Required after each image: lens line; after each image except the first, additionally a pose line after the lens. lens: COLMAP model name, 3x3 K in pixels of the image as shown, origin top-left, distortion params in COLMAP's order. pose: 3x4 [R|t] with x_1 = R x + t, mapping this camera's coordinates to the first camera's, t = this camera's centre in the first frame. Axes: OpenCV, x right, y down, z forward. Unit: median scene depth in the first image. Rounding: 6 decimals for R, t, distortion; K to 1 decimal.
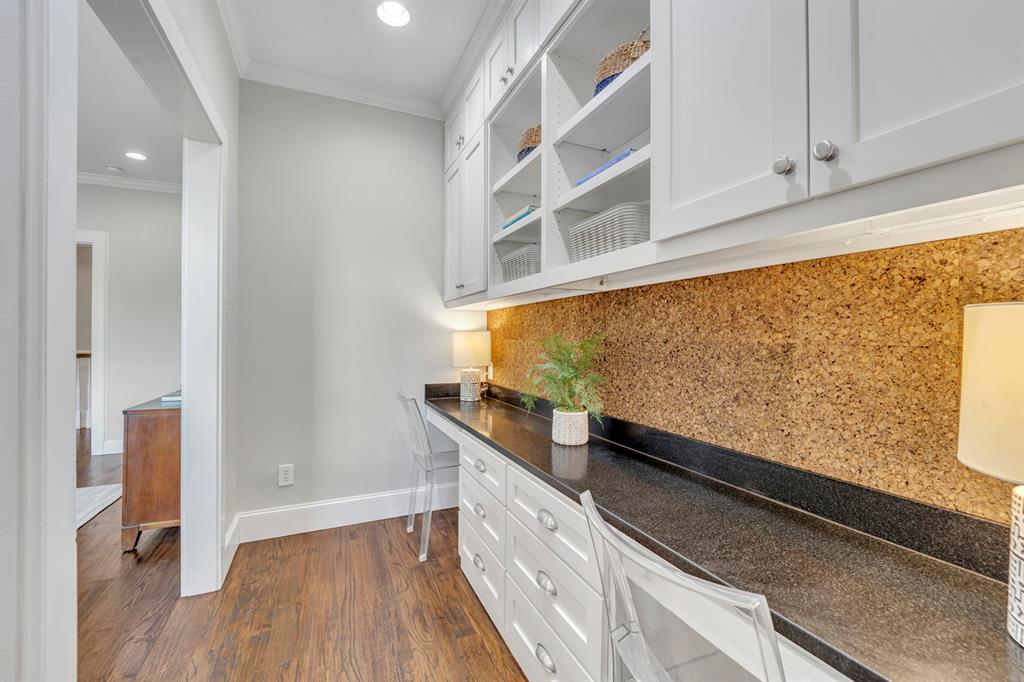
lens RADIAL K [[418.1, 0, 513.3], [0, 418.1, 338.7], [0, 0, 1]] dist [-0.010980, 0.000317]
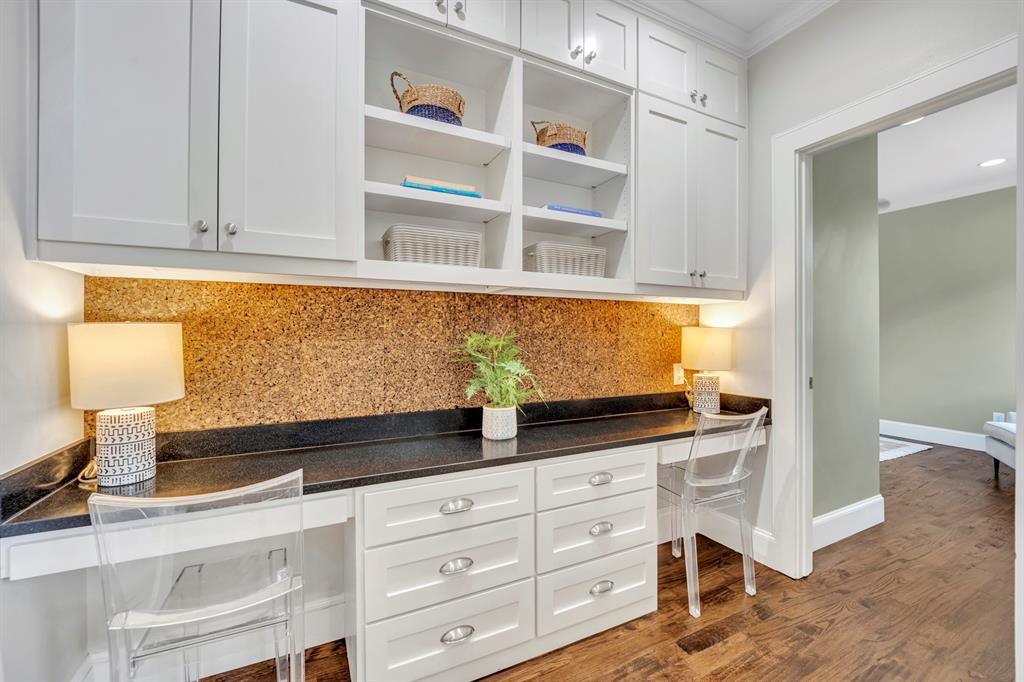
lens RADIAL K [[418.1, 0, 513.9], [0, 418.1, 336.4], [0, 0, 1]] dist [-0.010980, 0.000317]
pose [[-0.030150, -0.004250, 0.999536, -1.070617], [0.002332, 0.999988, 0.004323, -0.006977], [-0.999543, 0.002461, -0.030140, 1.180494]]
